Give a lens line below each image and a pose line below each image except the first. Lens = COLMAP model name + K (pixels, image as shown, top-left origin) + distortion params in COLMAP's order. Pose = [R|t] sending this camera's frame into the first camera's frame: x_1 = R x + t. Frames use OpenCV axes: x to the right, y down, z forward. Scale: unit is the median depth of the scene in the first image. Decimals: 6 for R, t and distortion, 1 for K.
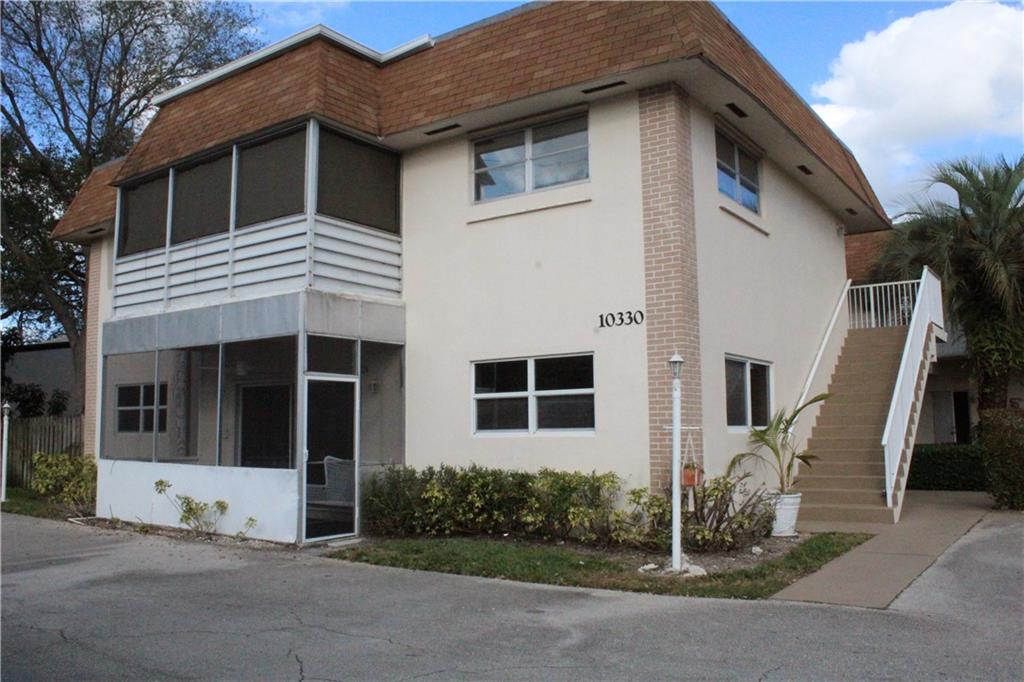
lens RADIAL K [[852.3, 0, 506.1], [0, 852.3, 340.2], [0, 0, 1]] dist [-0.167913, 0.146781]
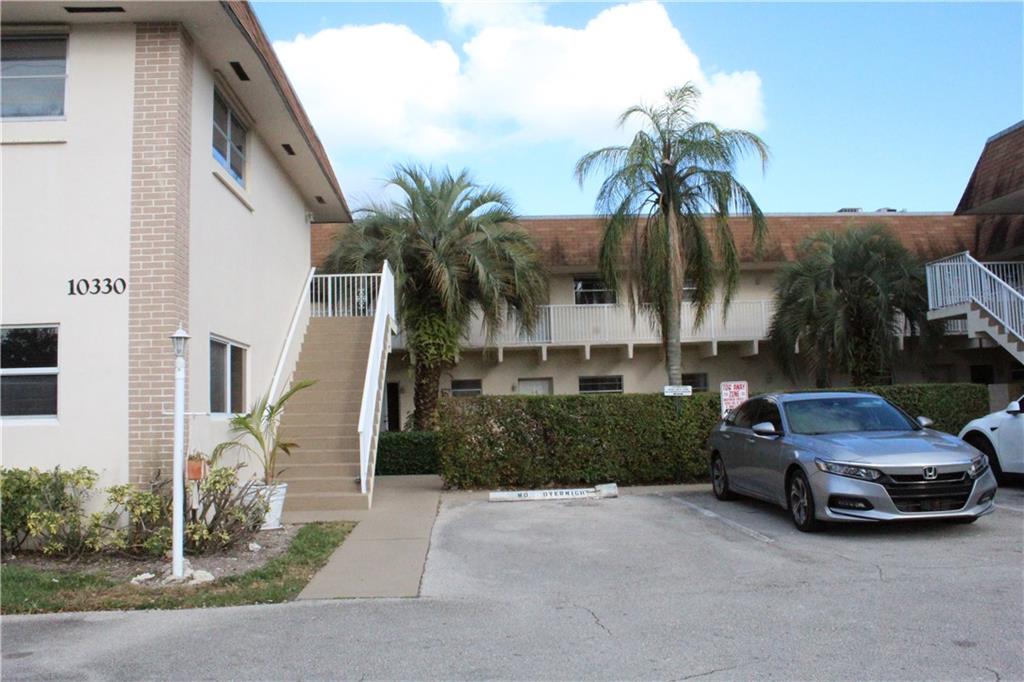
lens RADIAL K [[852.3, 0, 506.1], [0, 852.3, 340.2], [0, 0, 1]] dist [-0.167913, 0.146781]
pose [[0.780705, 0.039384, 0.623658, -0.056793], [-0.046687, 0.998899, -0.004637, 0.013152], [-0.623153, -0.025496, 0.781684, 0.097514]]
